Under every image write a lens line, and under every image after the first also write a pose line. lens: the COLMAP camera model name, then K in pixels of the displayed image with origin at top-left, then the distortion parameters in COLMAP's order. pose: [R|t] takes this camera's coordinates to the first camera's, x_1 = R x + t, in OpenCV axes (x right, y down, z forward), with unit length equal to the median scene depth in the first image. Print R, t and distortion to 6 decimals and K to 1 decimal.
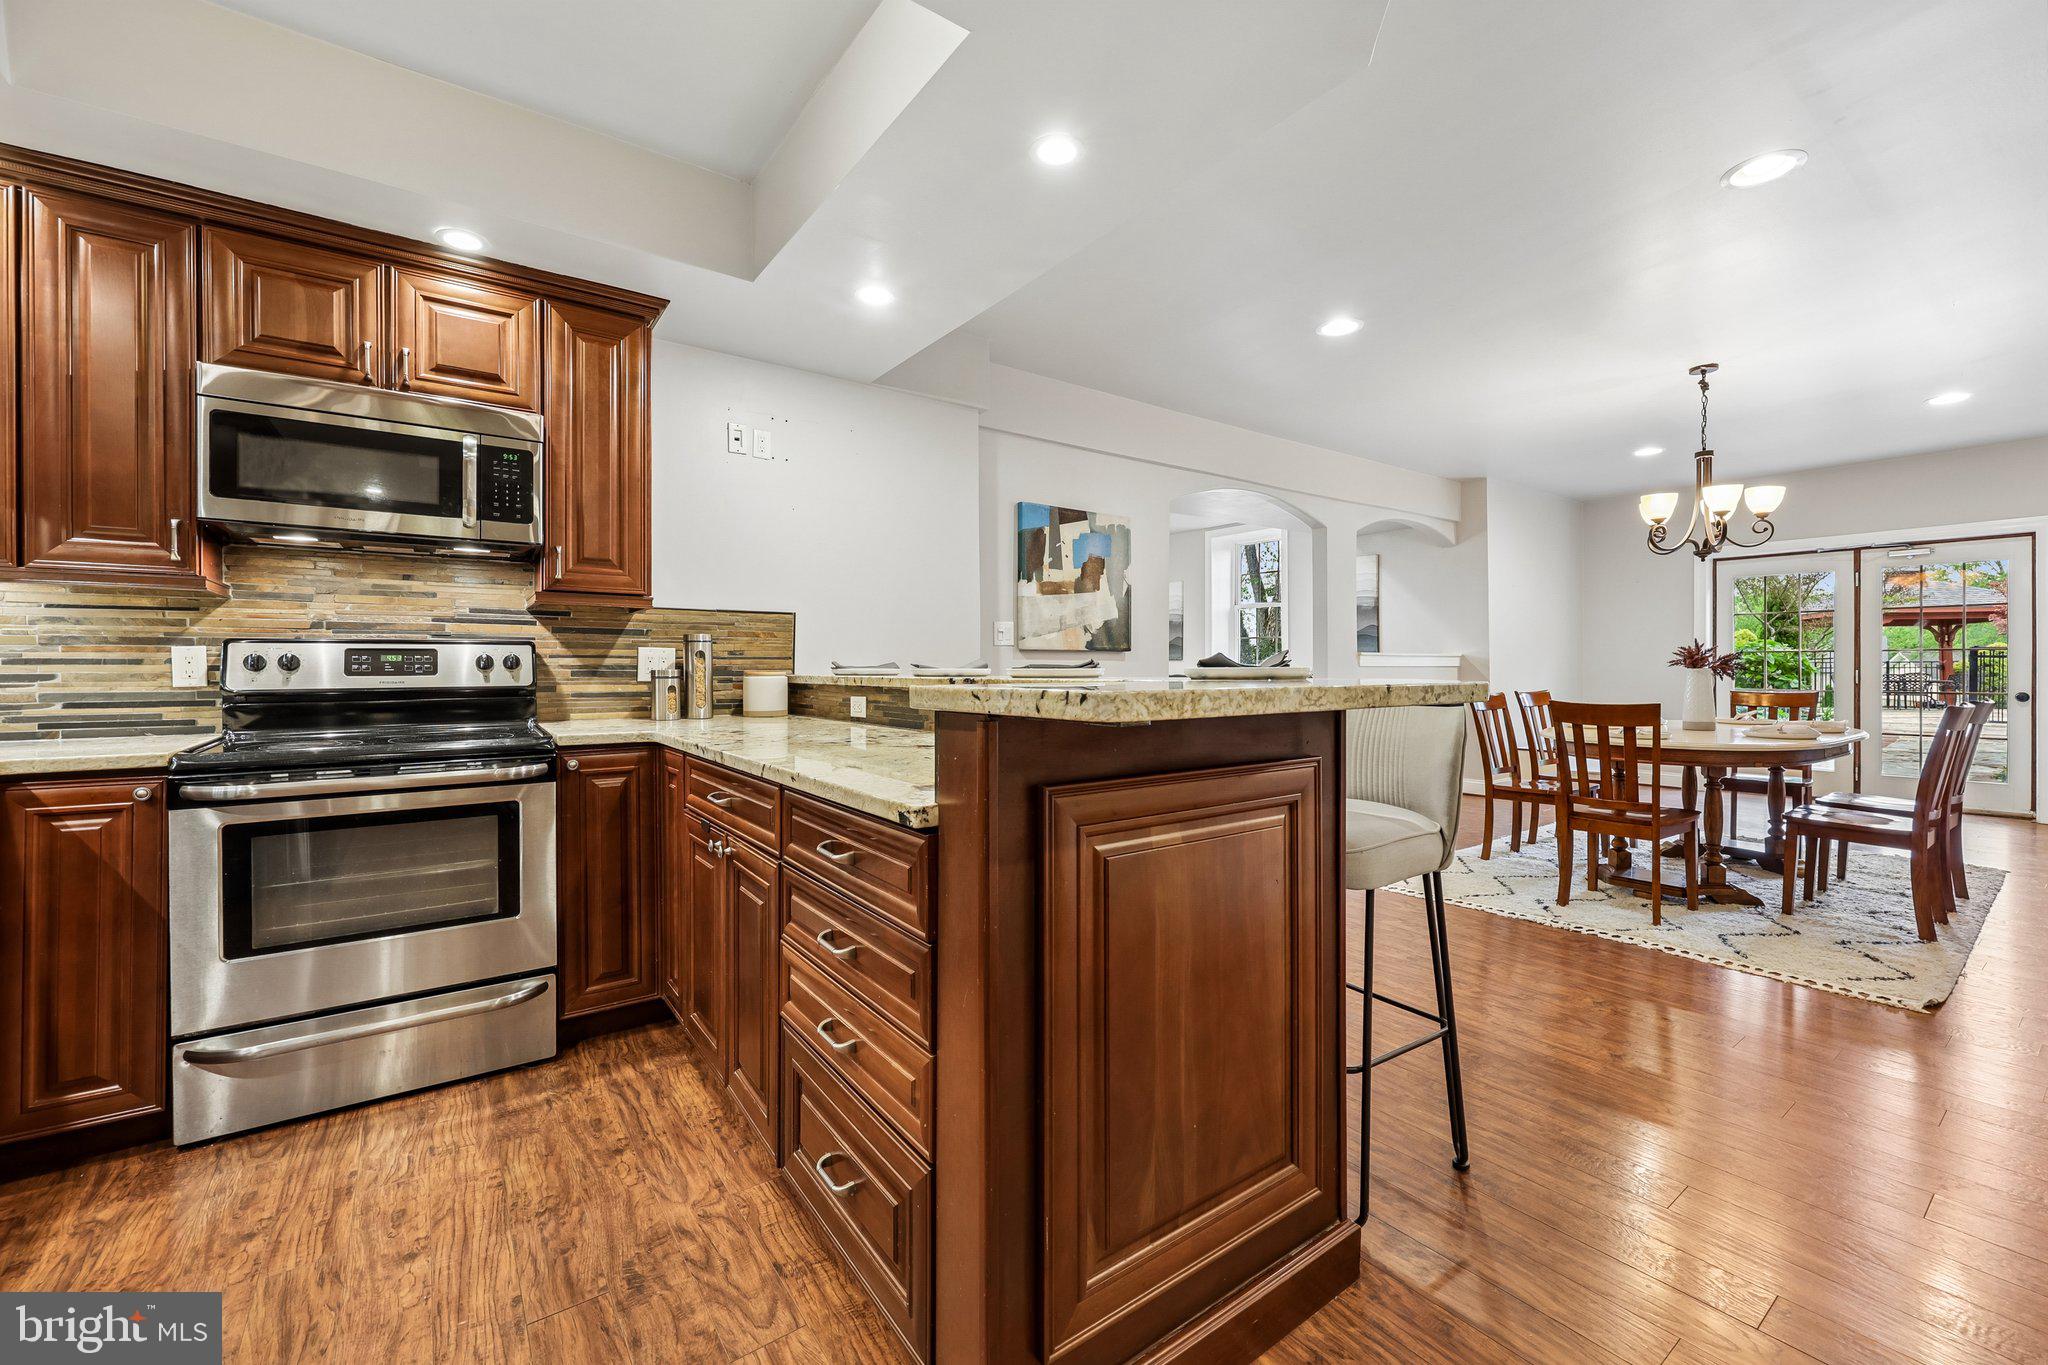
lens RADIAL K [[827.1, 0, 1030.5], [0, 827.1, 678.0], [0, 0, 1]] dist [0.001022, 0.000046]
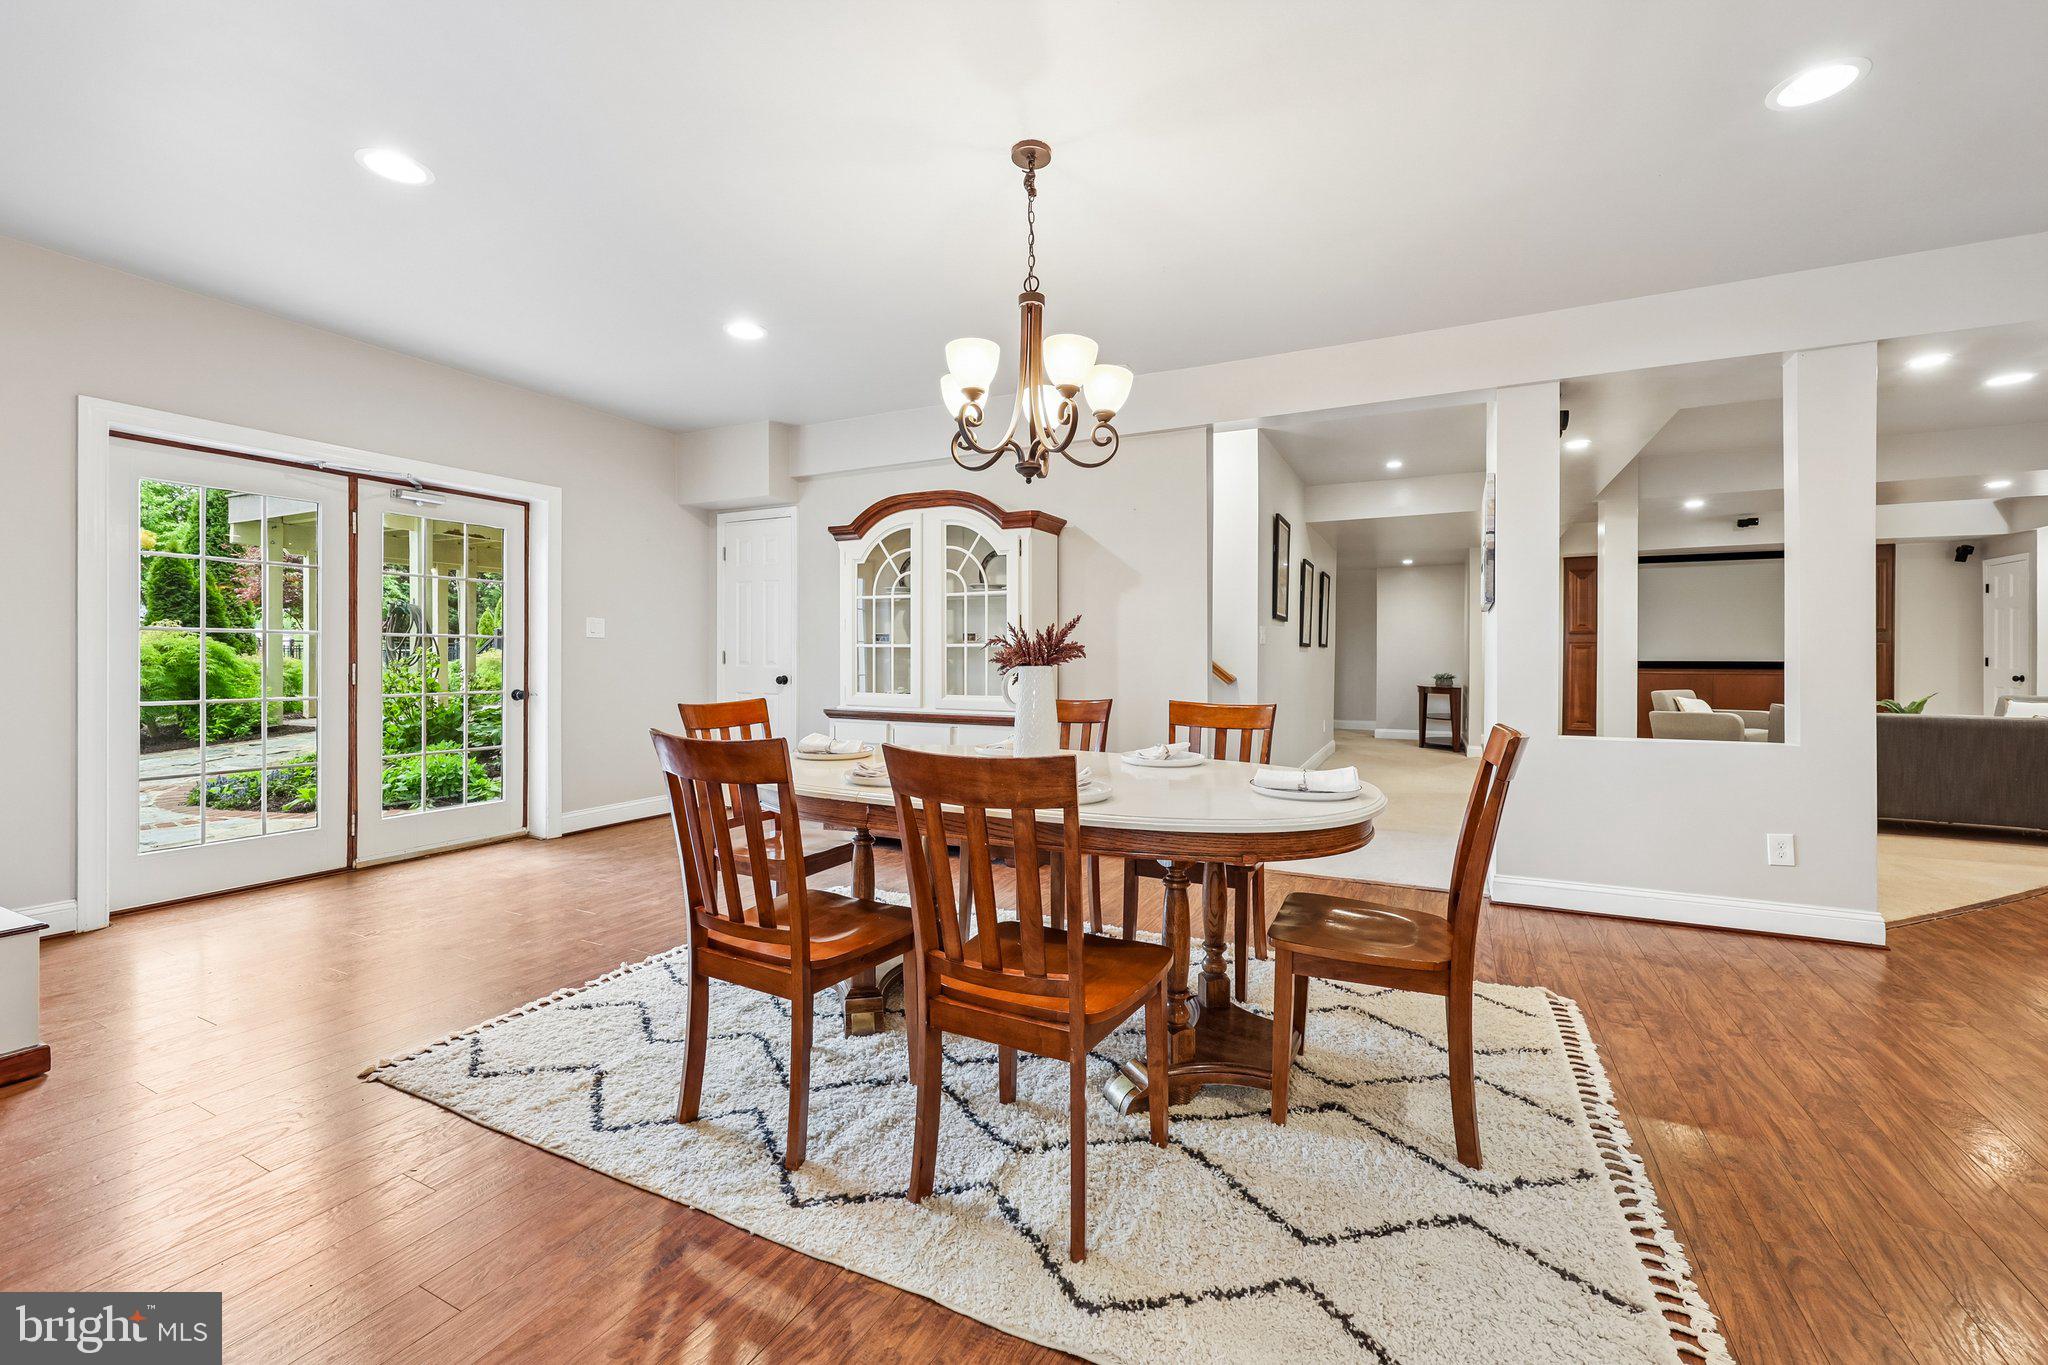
lens RADIAL K [[830.0, 0, 1021.2], [0, 830.0, 659.1], [0, 0, 1]] dist [-0.001794, -0.000424]
pose [[-0.451176, -0.001620, 0.892434, 0.188864], [0.008641, 0.999944, 0.006184, -0.012809], [-0.892393, 0.010501, -0.451136, 0.828750]]
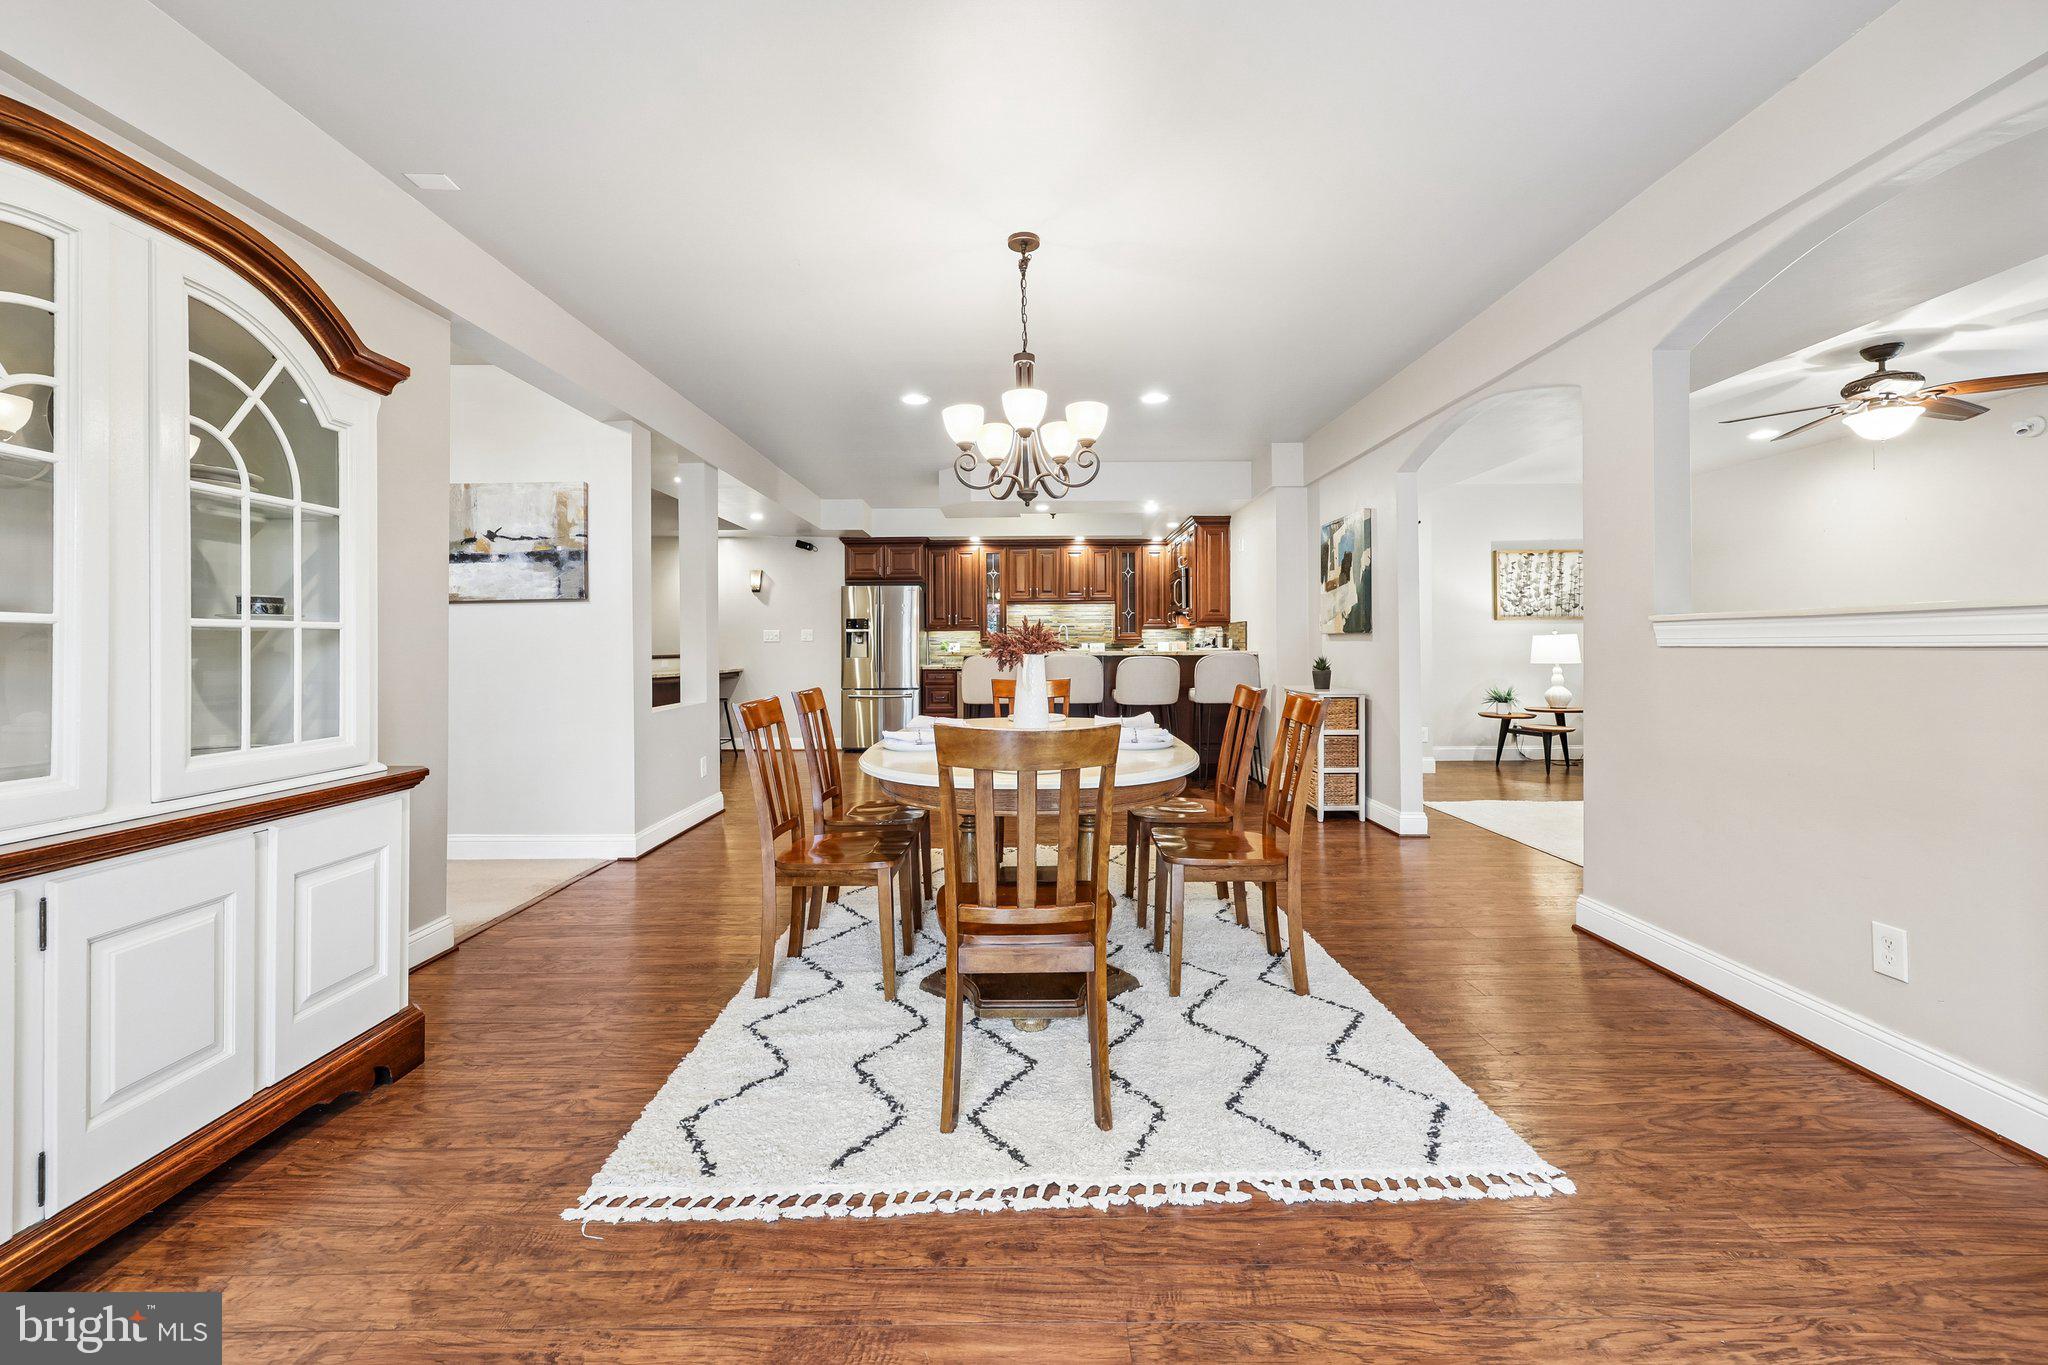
lens RADIAL K [[831.7, 0, 1028.6], [0, 831.7, 648.0], [0, 0, 1]] dist [-0.000826, -0.000424]
pose [[-0.580463, 0.006635, -0.814260, 0.914409], [-0.001756, 0.999954, 0.009400, -0.015663], [0.814285, 0.006886, -0.580424, 0.928736]]
